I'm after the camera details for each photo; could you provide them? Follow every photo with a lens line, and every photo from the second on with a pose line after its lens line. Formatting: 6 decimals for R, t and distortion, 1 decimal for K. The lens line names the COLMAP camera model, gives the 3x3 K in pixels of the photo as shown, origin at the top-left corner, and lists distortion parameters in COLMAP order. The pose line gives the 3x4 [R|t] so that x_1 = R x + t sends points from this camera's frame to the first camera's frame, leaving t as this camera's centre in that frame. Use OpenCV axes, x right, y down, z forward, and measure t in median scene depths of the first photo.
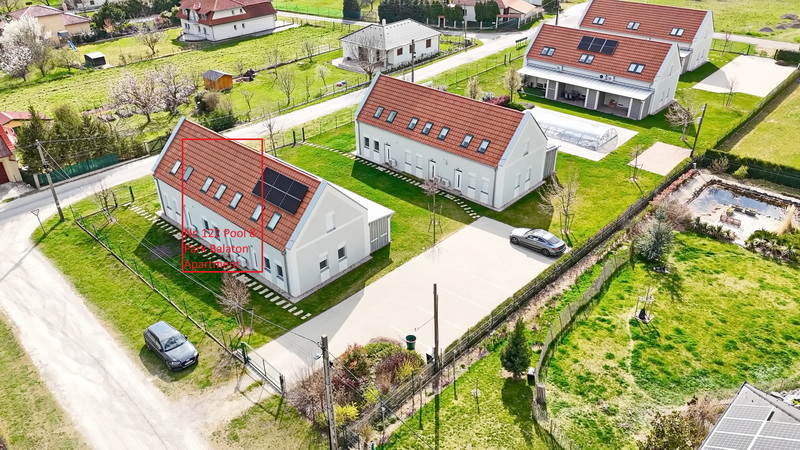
lens RADIAL K [[594.1, 0, 400.0], [0, 594.1, 225.0], [0, 0, 1]] dist [0.080754, -0.076440]
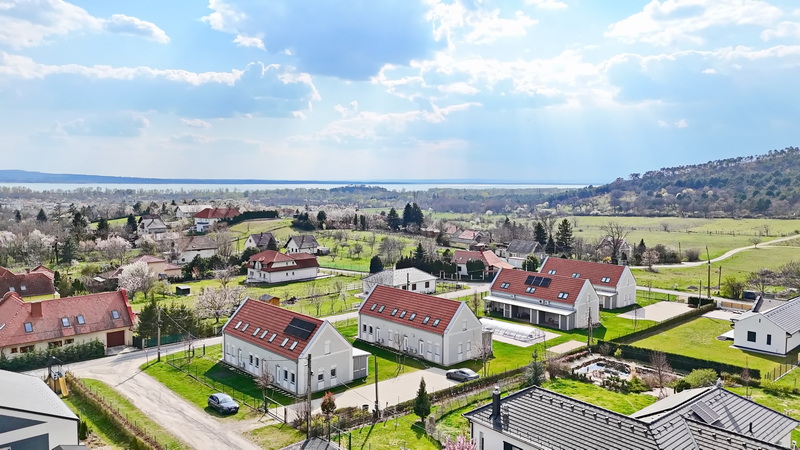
lens RADIAL K [[594.1, 0, 400.0], [0, 594.1, 225.0], [0, 0, 1]] dist [0.080754, -0.076440]
pose [[0.997146, 0.022843, -0.071965, 0.127832], [-0.052540, 0.894449, -0.444074, 0.274349], [0.054224, 0.446587, 0.893096, -0.403617]]
